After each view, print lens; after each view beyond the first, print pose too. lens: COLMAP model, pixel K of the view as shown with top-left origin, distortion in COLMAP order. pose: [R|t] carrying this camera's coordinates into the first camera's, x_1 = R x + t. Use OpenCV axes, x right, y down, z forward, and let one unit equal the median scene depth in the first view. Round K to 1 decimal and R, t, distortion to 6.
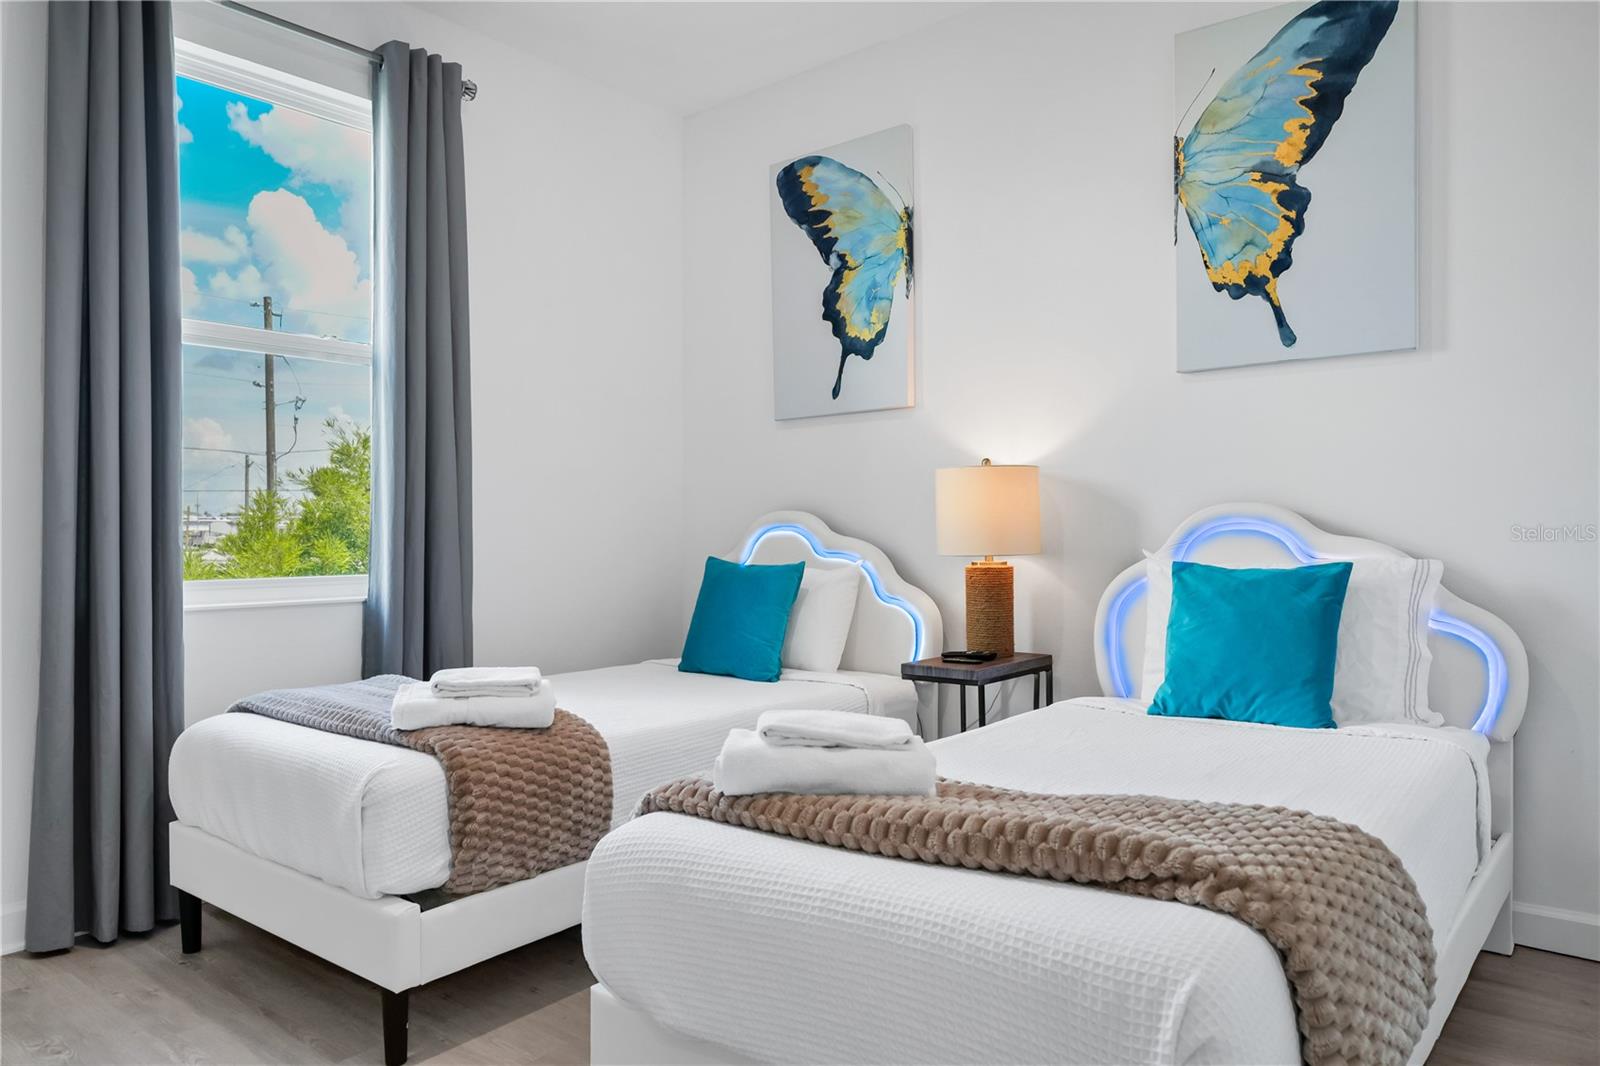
lens RADIAL K [[1099.4, 0, 800.0], [0, 1099.4, 533.0], [0, 0, 1]] dist [-0.000580, 0.004794]
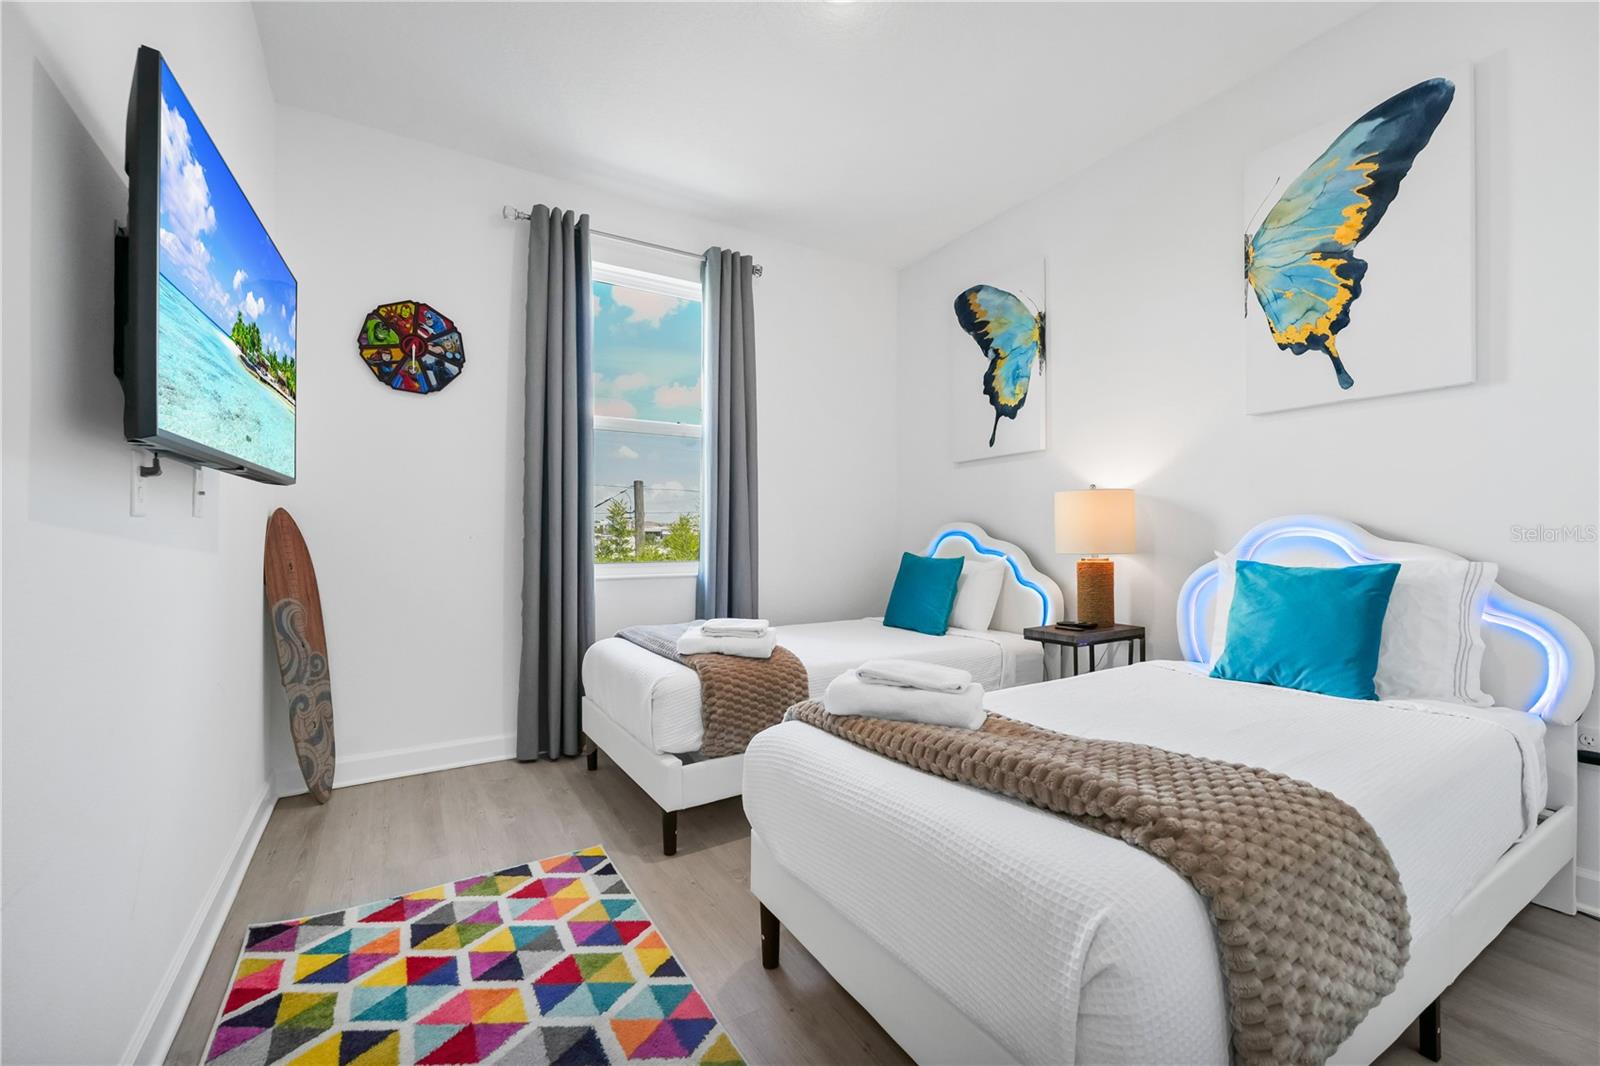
lens RADIAL K [[668.4, 0, 800.0], [0, 668.4, 533.0], [0, 0, 1]] dist [0.000200, -0.000286]
pose [[0.941040, 0.001755, -0.338291, 0.131280], [-0.003103, 0.999989, -0.003445, -0.002248], [0.338282, 0.004292, 0.941035, 0.088634]]
